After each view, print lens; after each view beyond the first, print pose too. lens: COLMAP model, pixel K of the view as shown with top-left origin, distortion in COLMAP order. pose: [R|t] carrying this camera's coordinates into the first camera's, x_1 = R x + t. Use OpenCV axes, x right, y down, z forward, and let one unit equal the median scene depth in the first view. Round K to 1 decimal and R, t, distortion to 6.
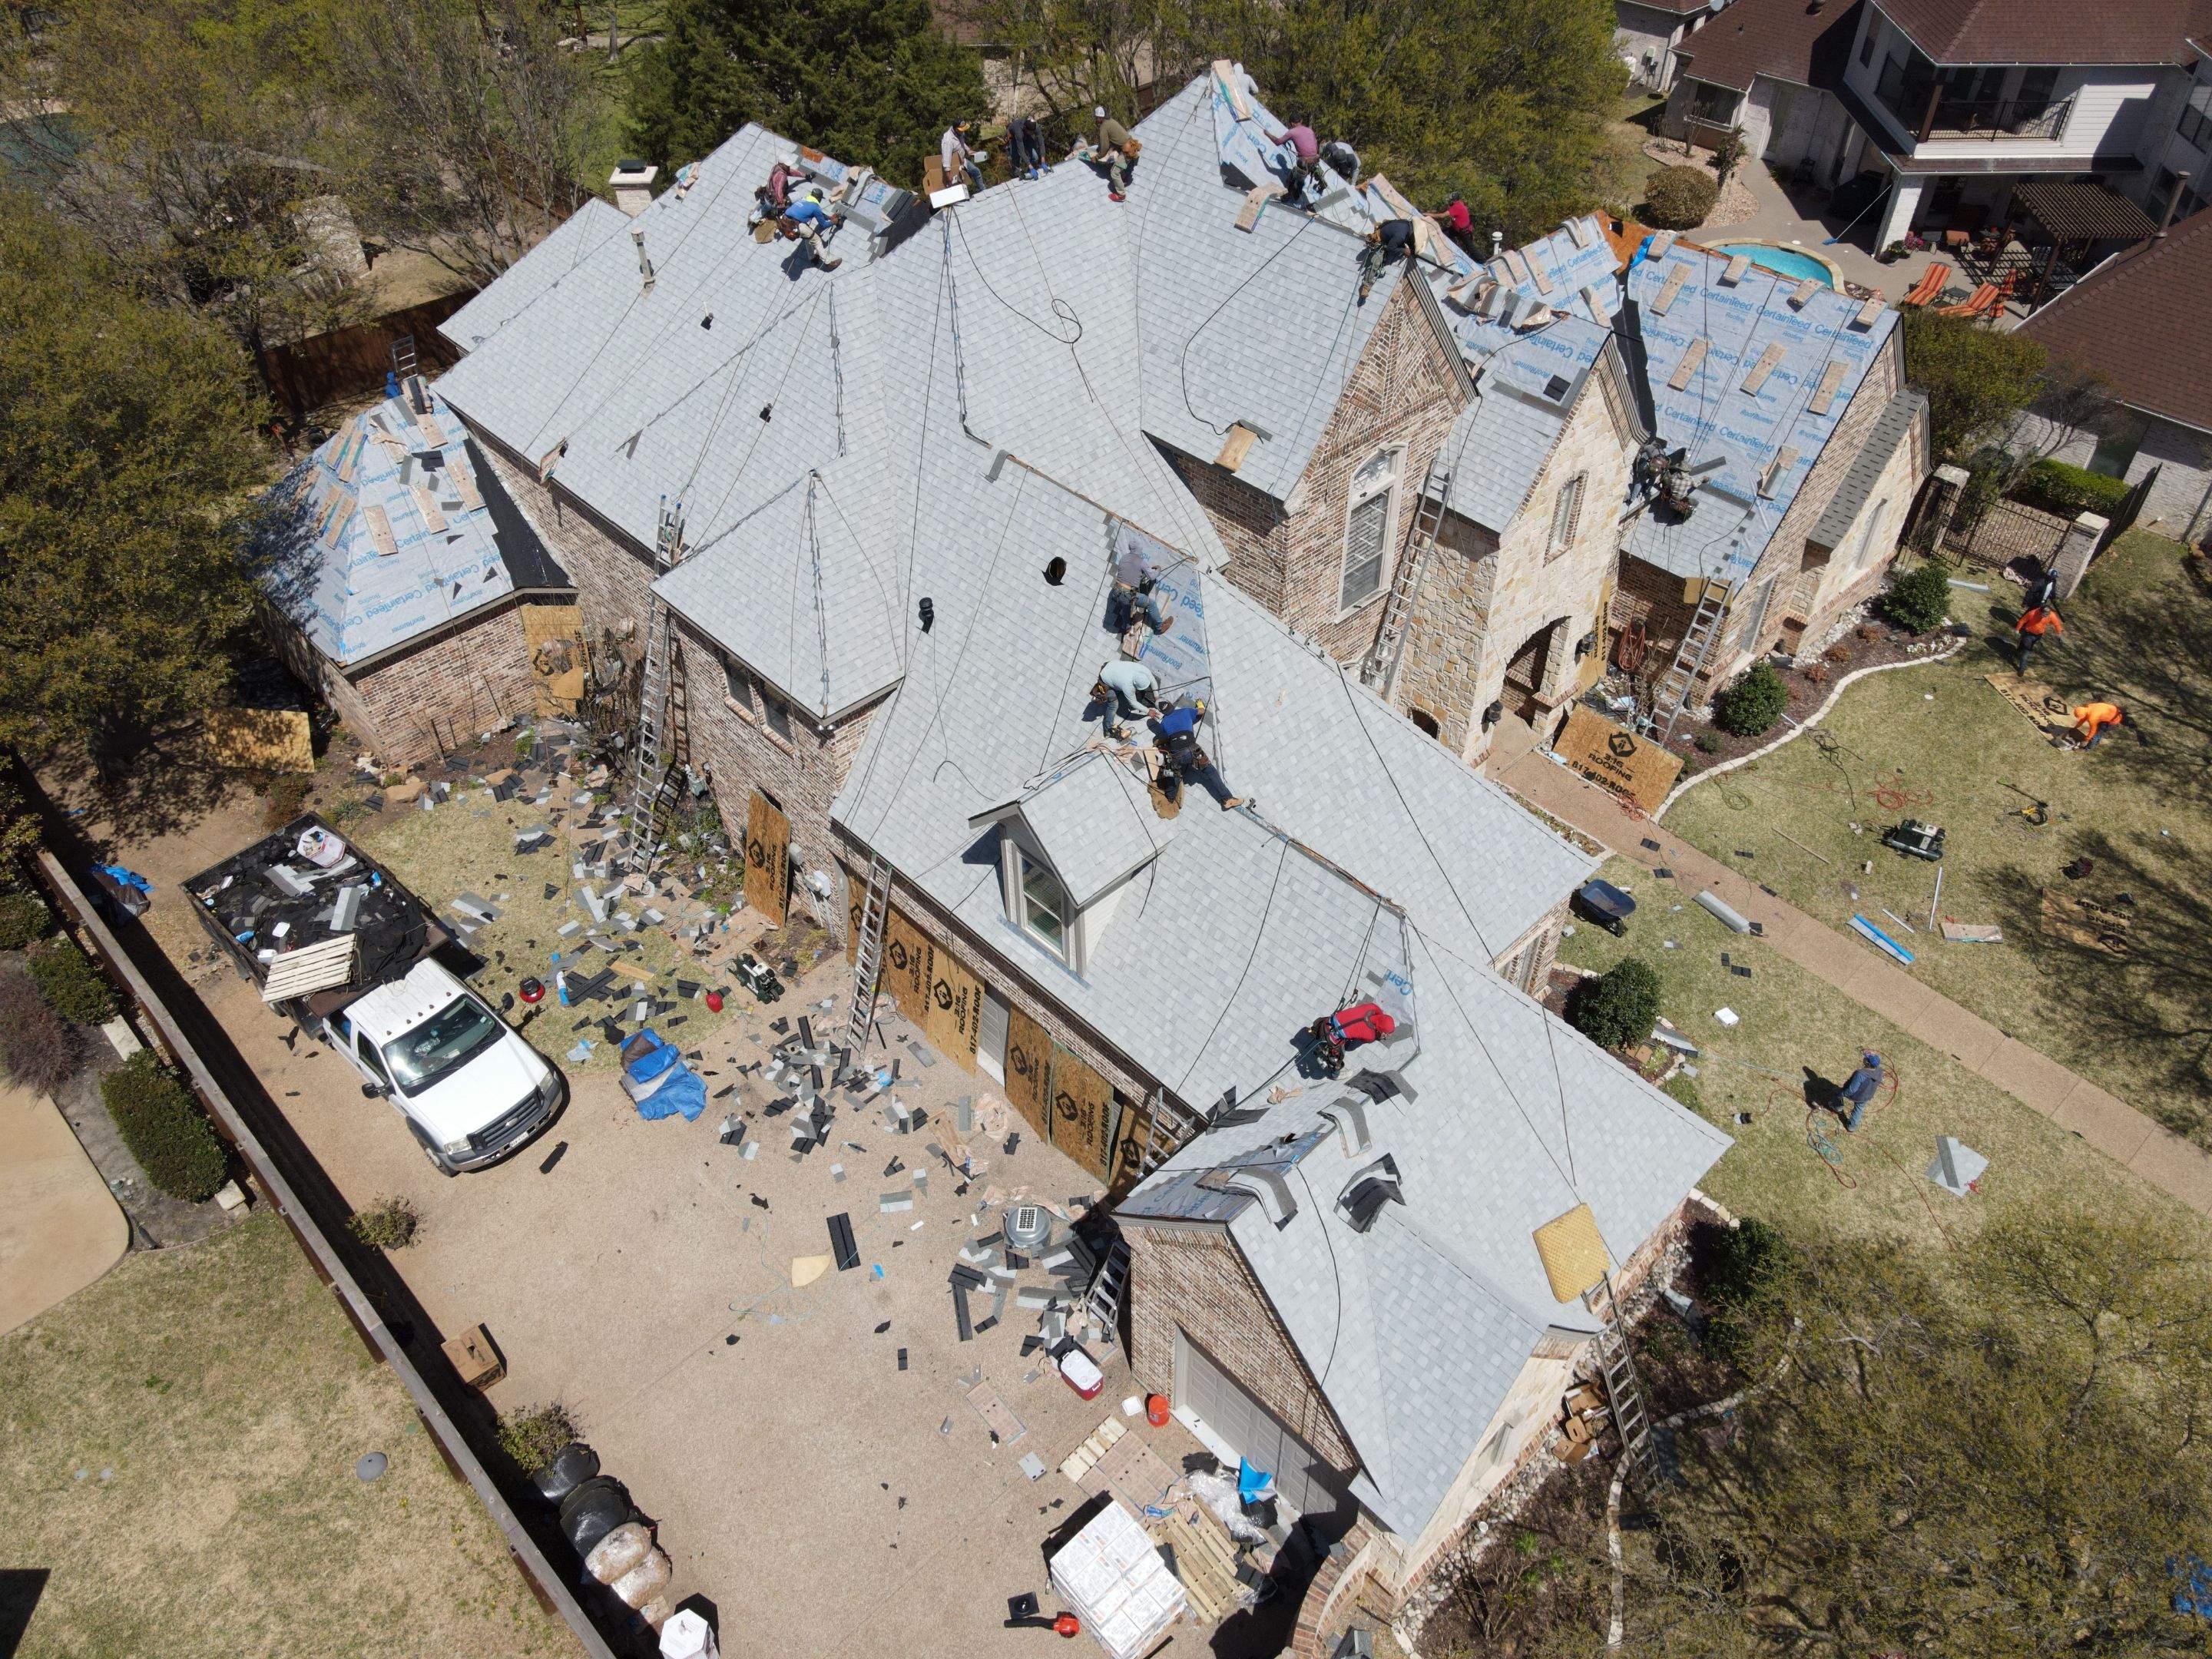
lens RADIAL K [[1606.8, 0, 1099.5], [0, 1606.8, 817.7], [0, 0, 1]] dist [0.023222, -0.008247]
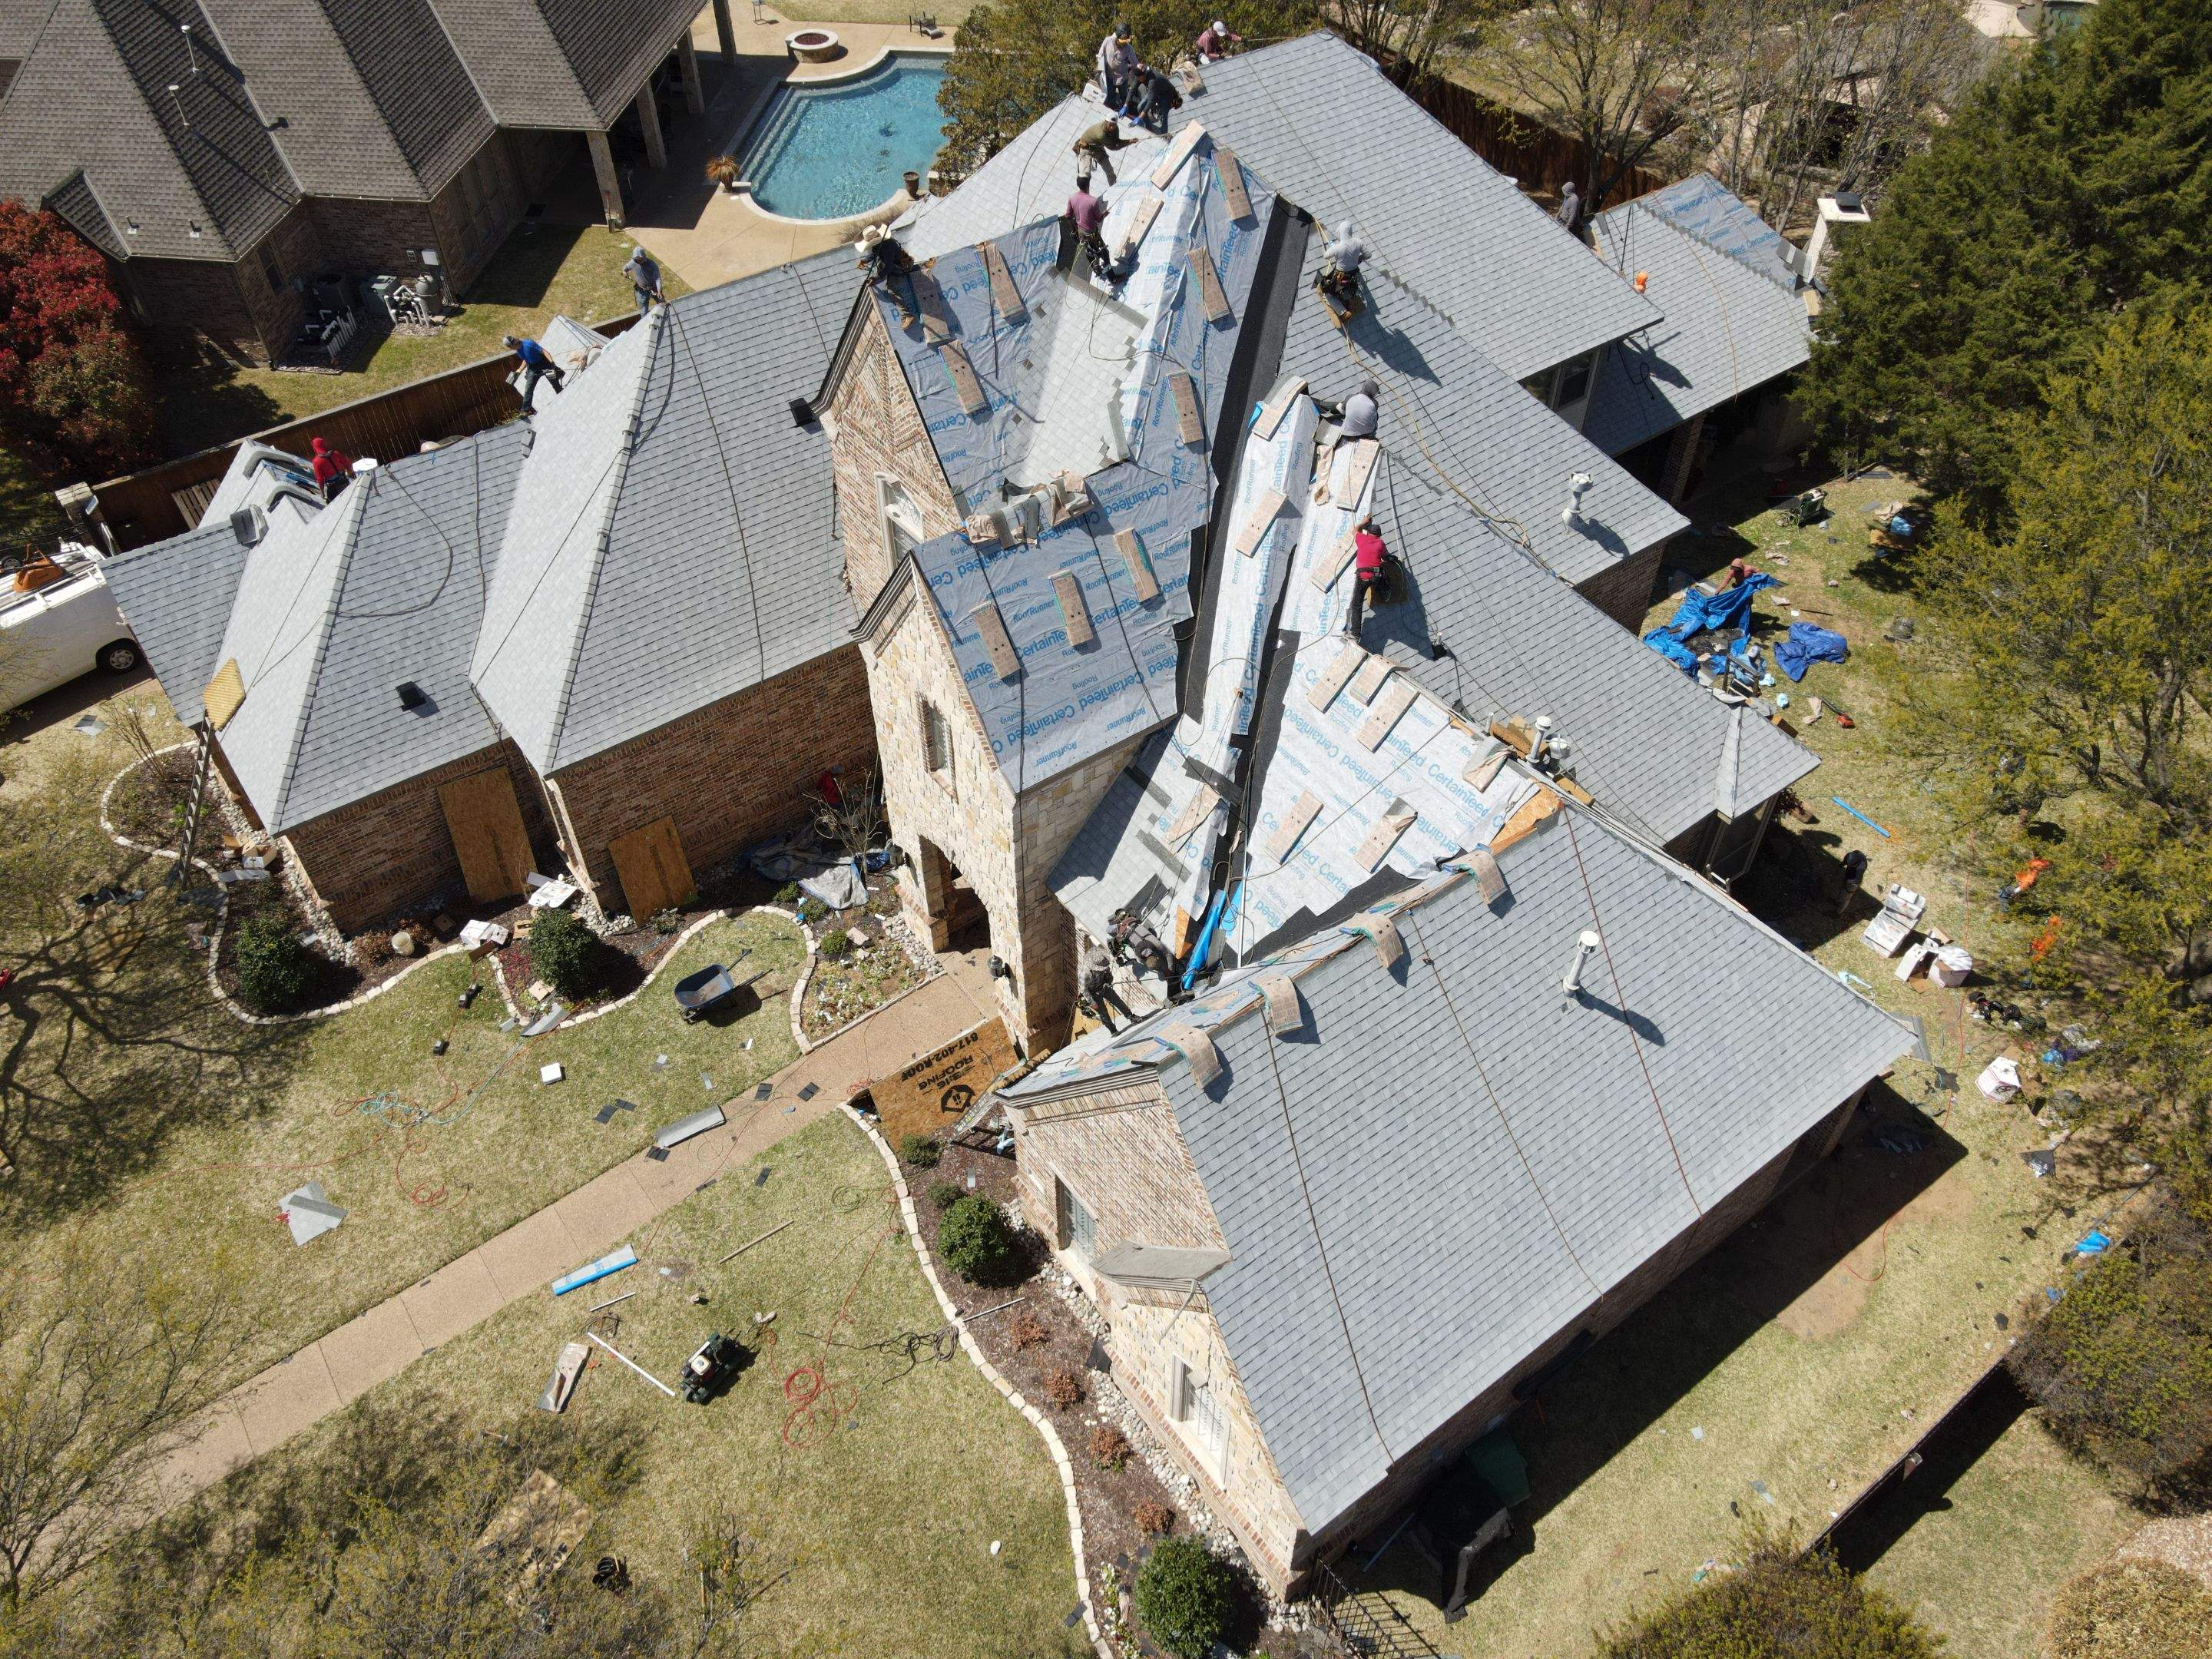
lens RADIAL K [[1606.8, 0, 1104.4], [0, 1606.8, 825.2], [0, 0, 1]] dist [0.023222, -0.008247]
pose [[-0.123627, 0.716487, -0.686558, 0.888334], [-0.670984, 0.449372, 0.589784, -0.724396], [0.731093, 0.533583, 0.425197, 0.736153]]
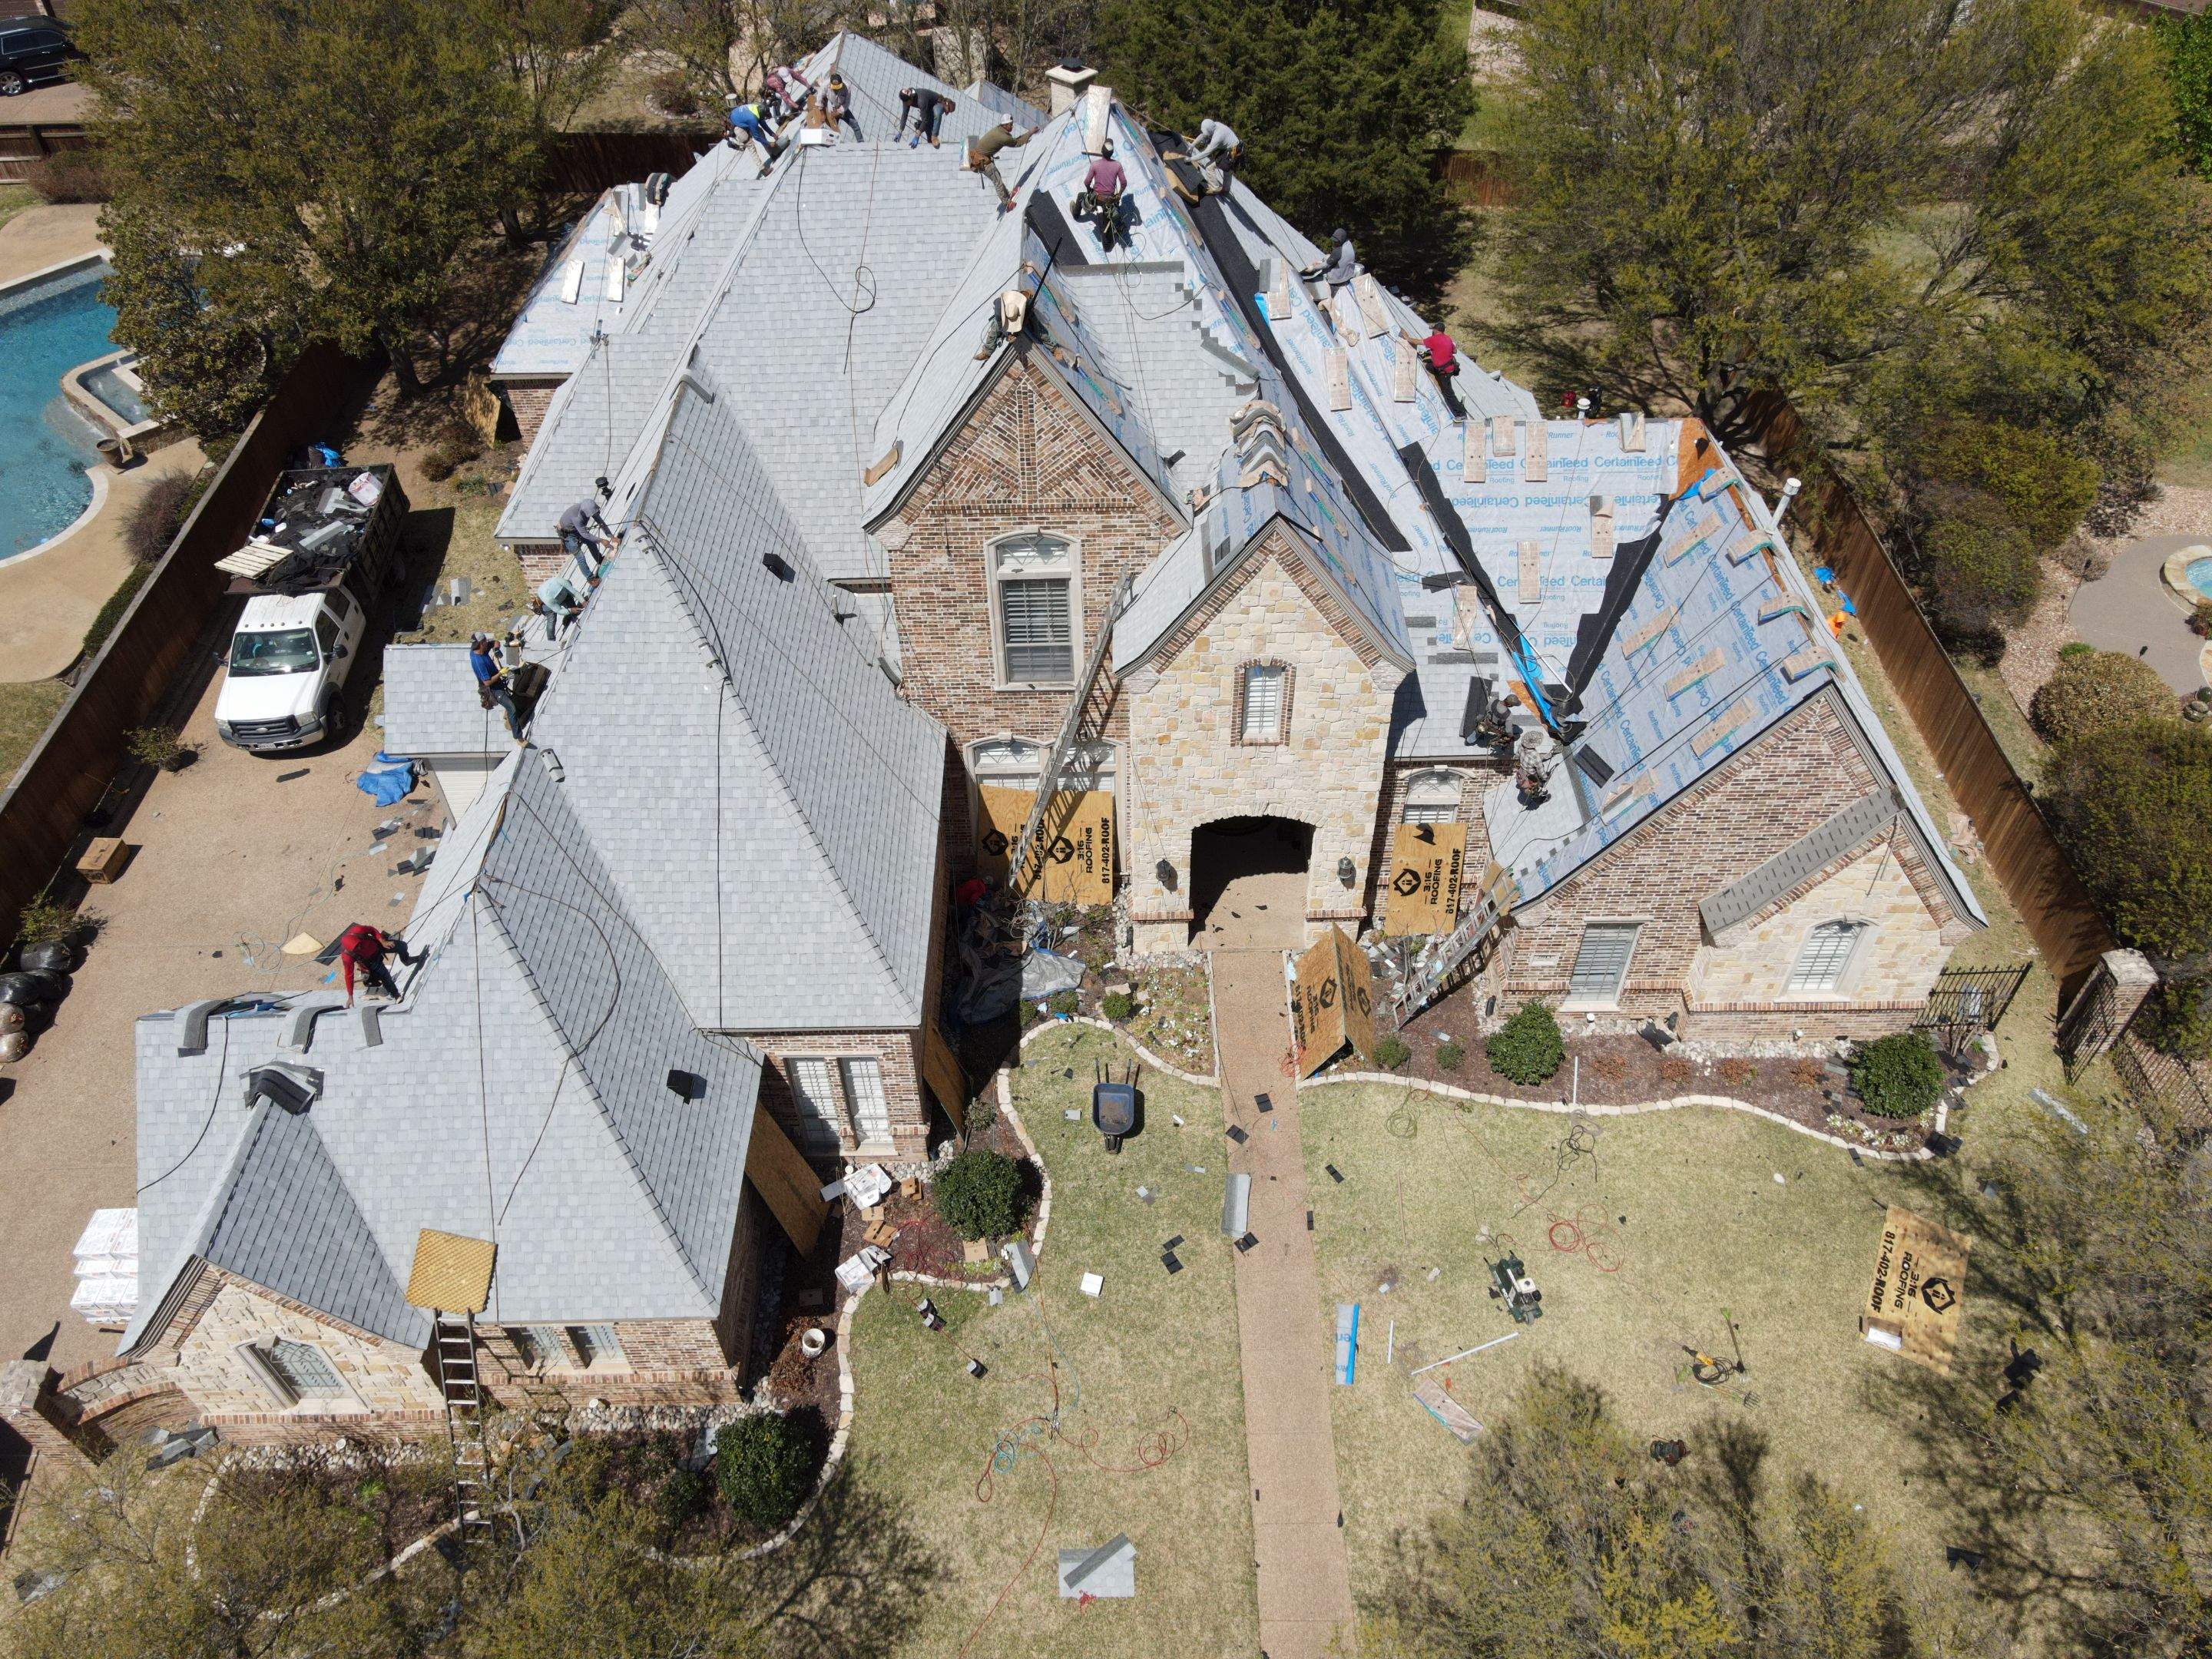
lens RADIAL K [[1606.8, 0, 1104.0], [0, 1606.8, 822.4], [0, 0, 1]] dist [0.023222, -0.008247]
pose [[0.730510, 0.487057, -0.478676, 0.676192], [-0.463011, 0.868482, 0.177085, -0.247118], [0.501972, 0.092270, 0.859948, 0.223455]]
